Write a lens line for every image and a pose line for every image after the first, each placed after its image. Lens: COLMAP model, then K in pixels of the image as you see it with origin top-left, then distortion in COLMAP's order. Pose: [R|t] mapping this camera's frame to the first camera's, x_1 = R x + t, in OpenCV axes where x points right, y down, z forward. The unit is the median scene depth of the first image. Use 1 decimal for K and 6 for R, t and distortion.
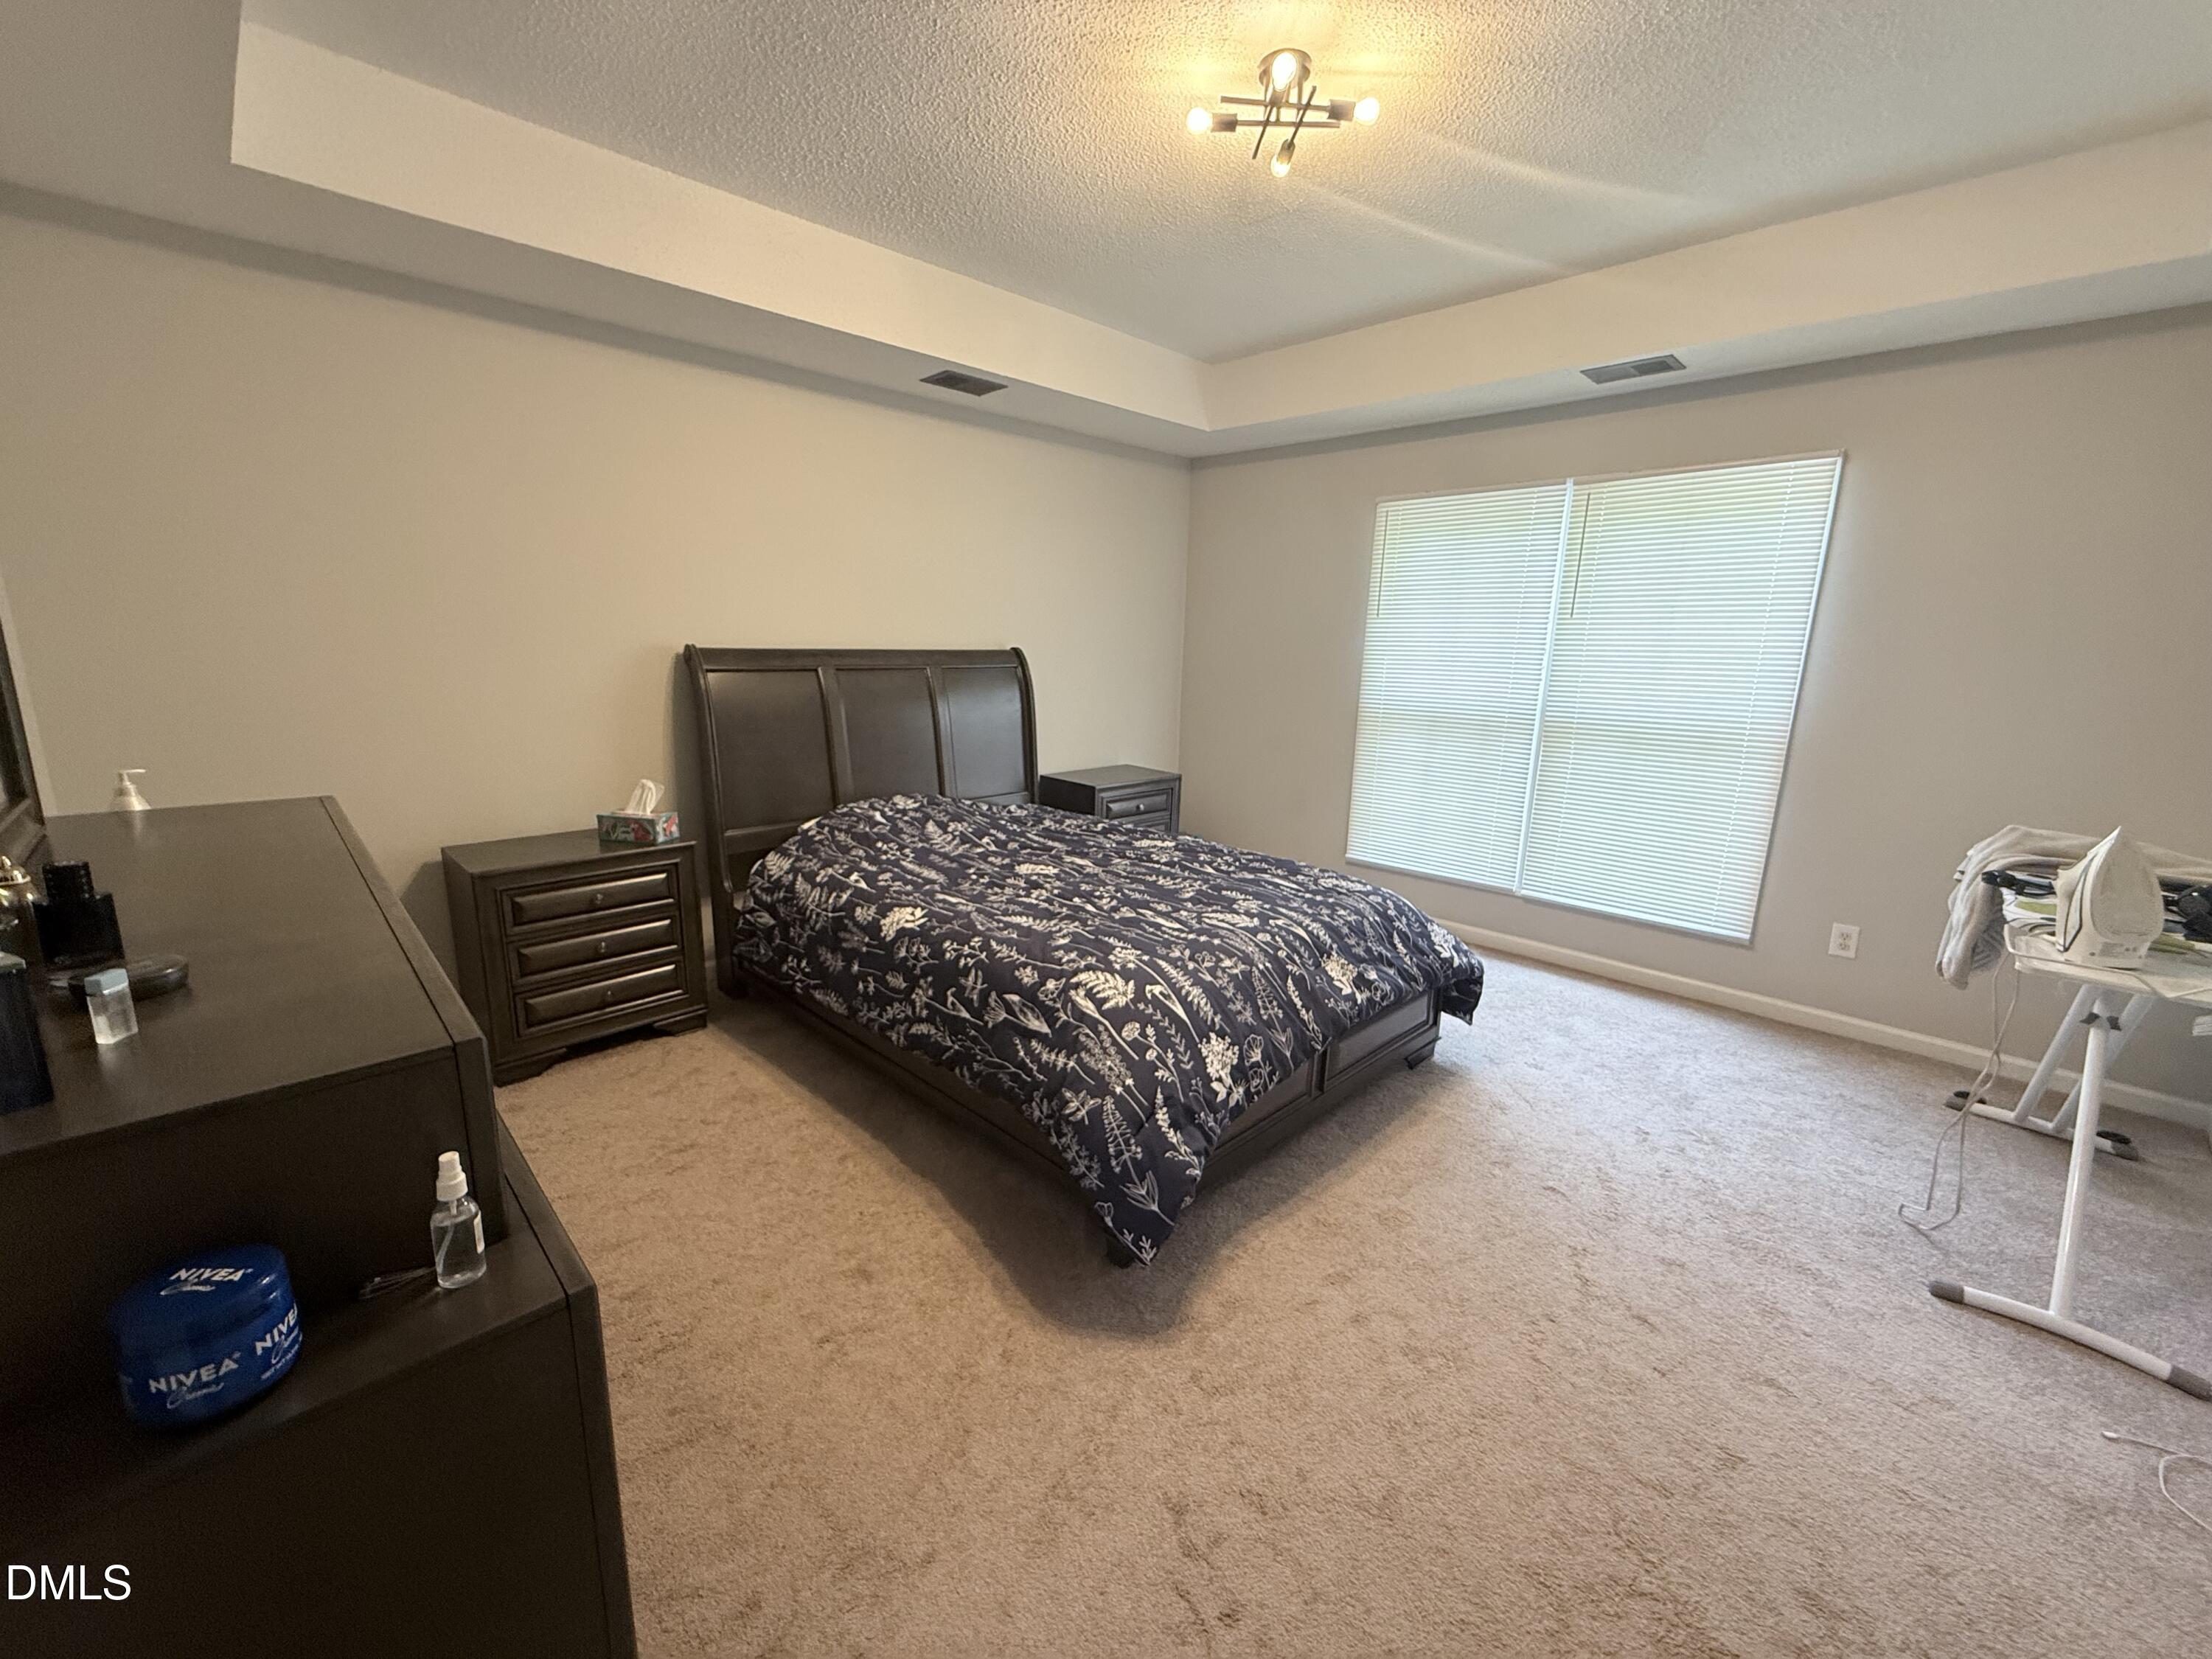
lens RADIAL K [[883.9, 0, 1103.8], [0, 883.9, 830.6], [0, 0, 1]] dist [0.000307, -0.000101]
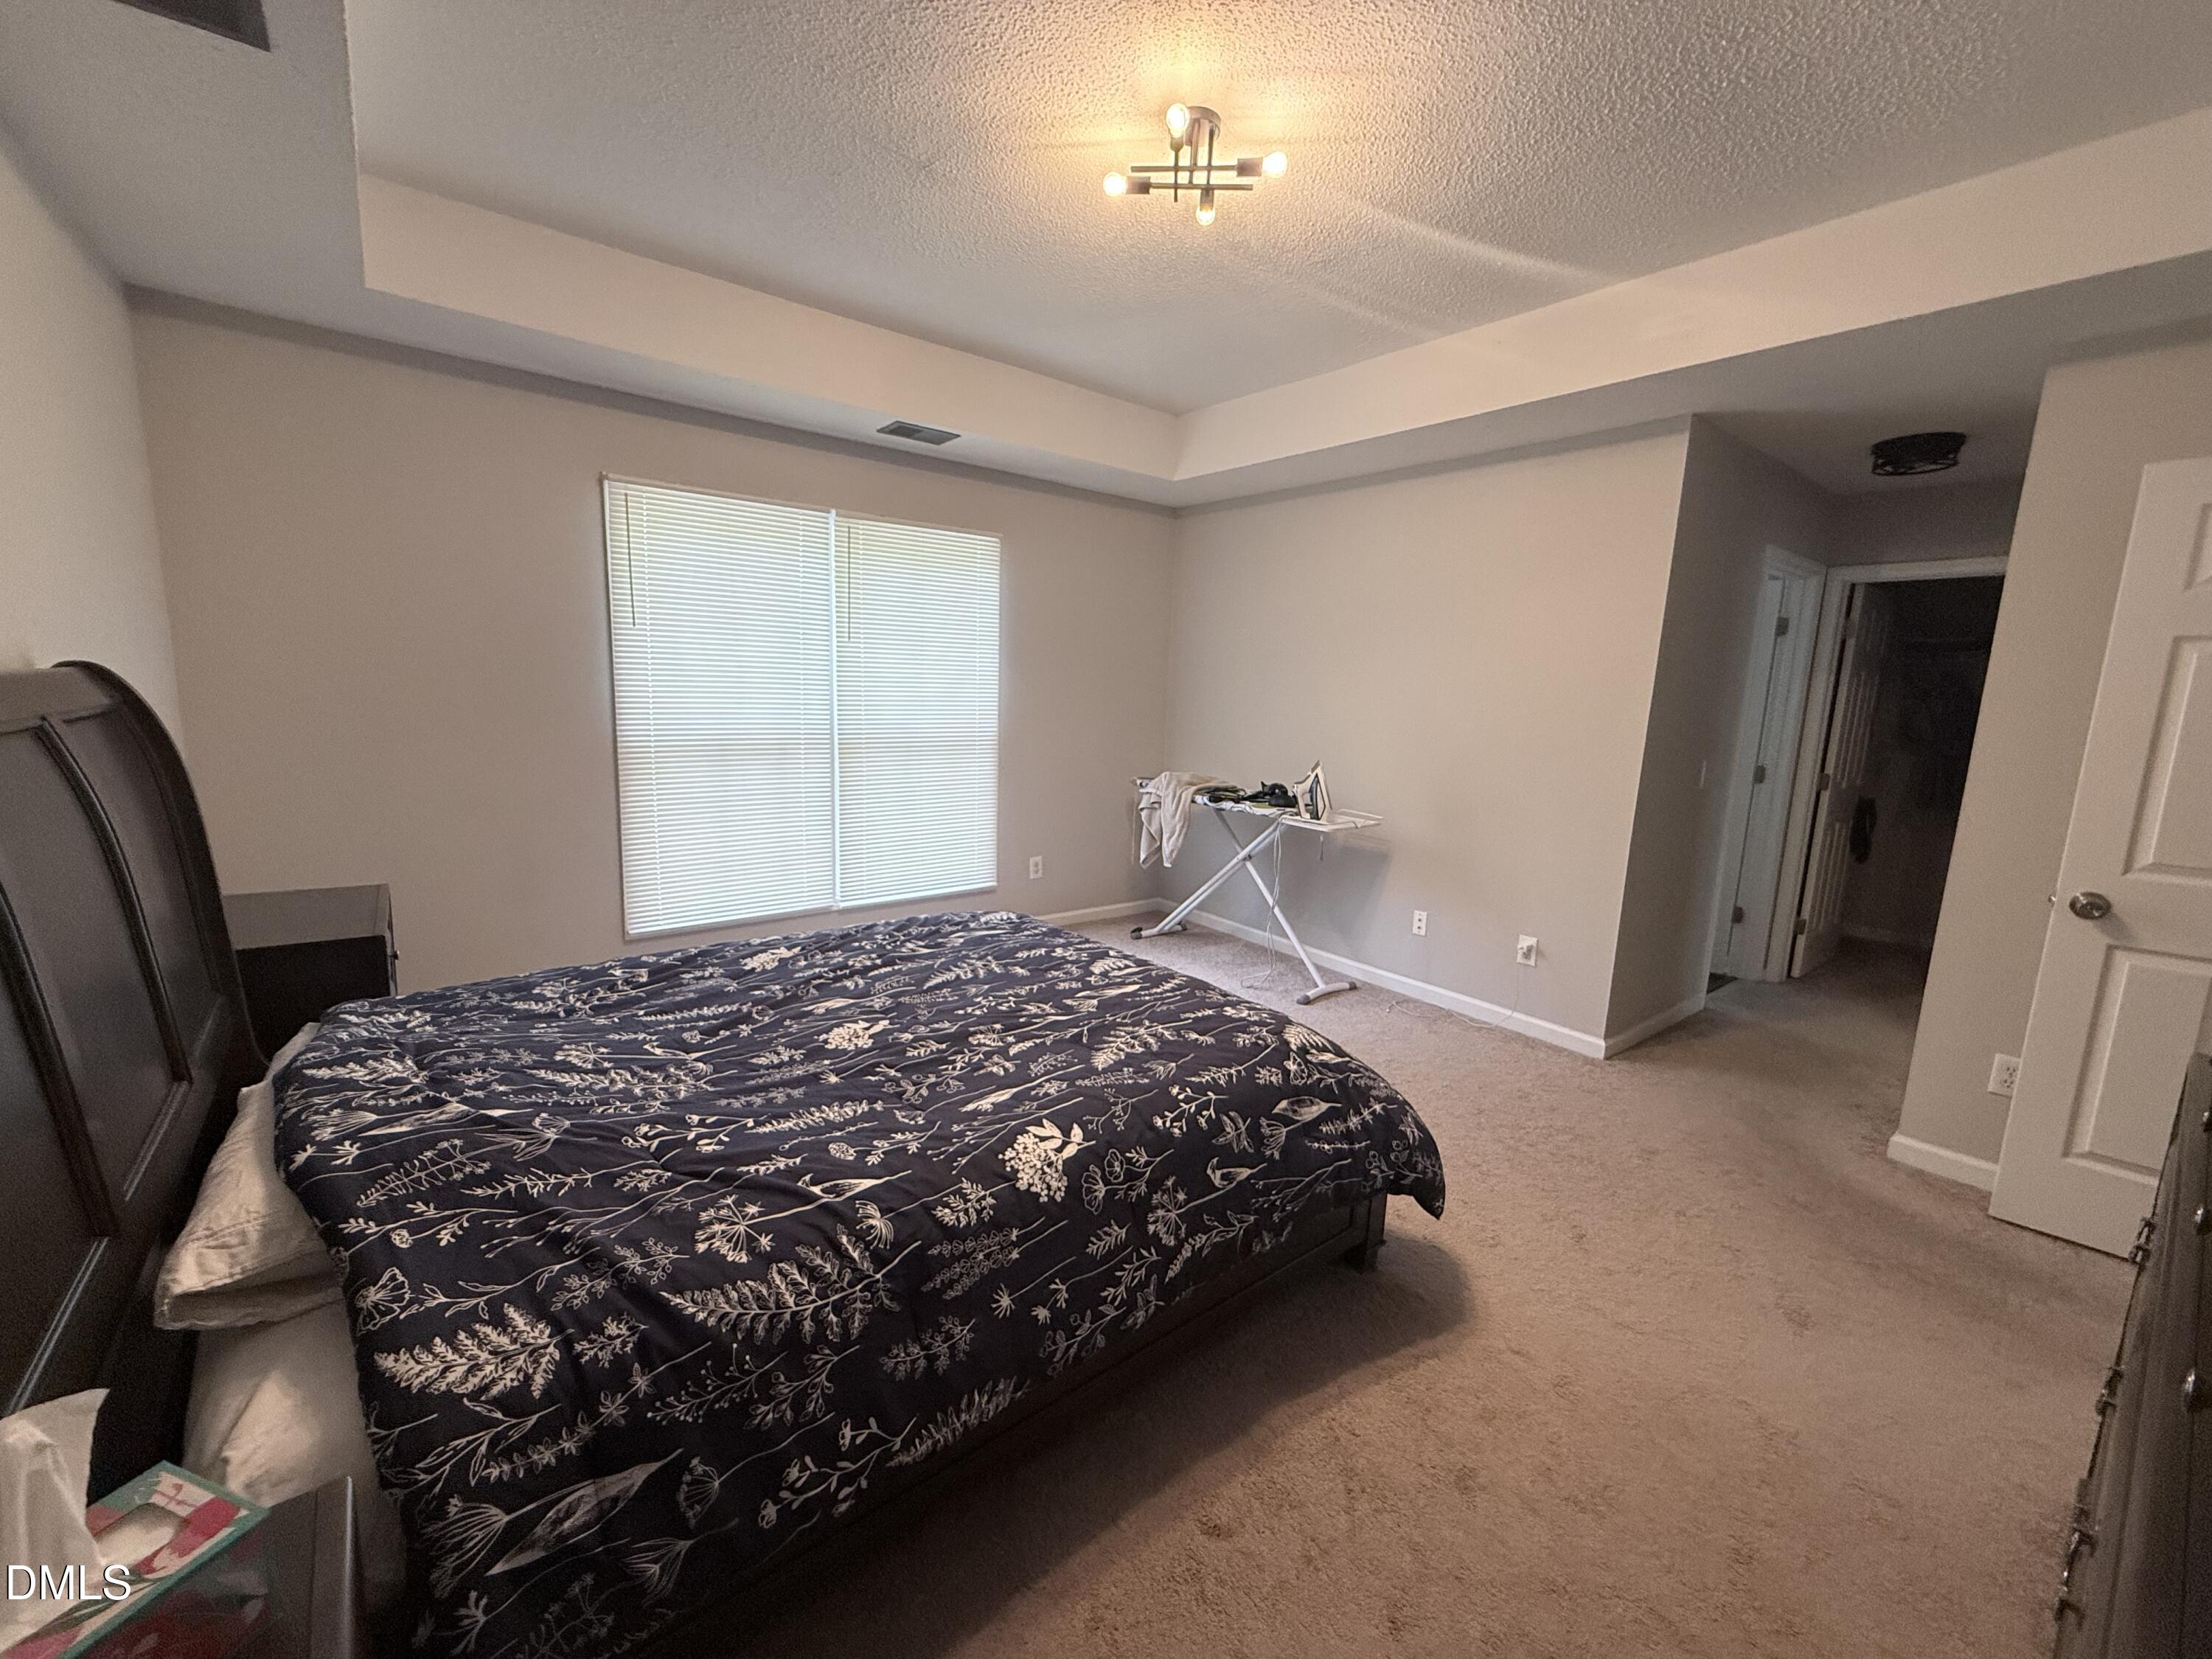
lens RADIAL K [[883.9, 0, 1099.1], [0, 883.9, 826.4], [0, 0, 1]] dist [0.000307, -0.000101]
pose [[0.114797, -0.174601, 0.977924, -0.740317], [0.181282, 0.971584, 0.152189, -0.186575], [-0.976708, 0.159809, 0.143187, 0.837480]]
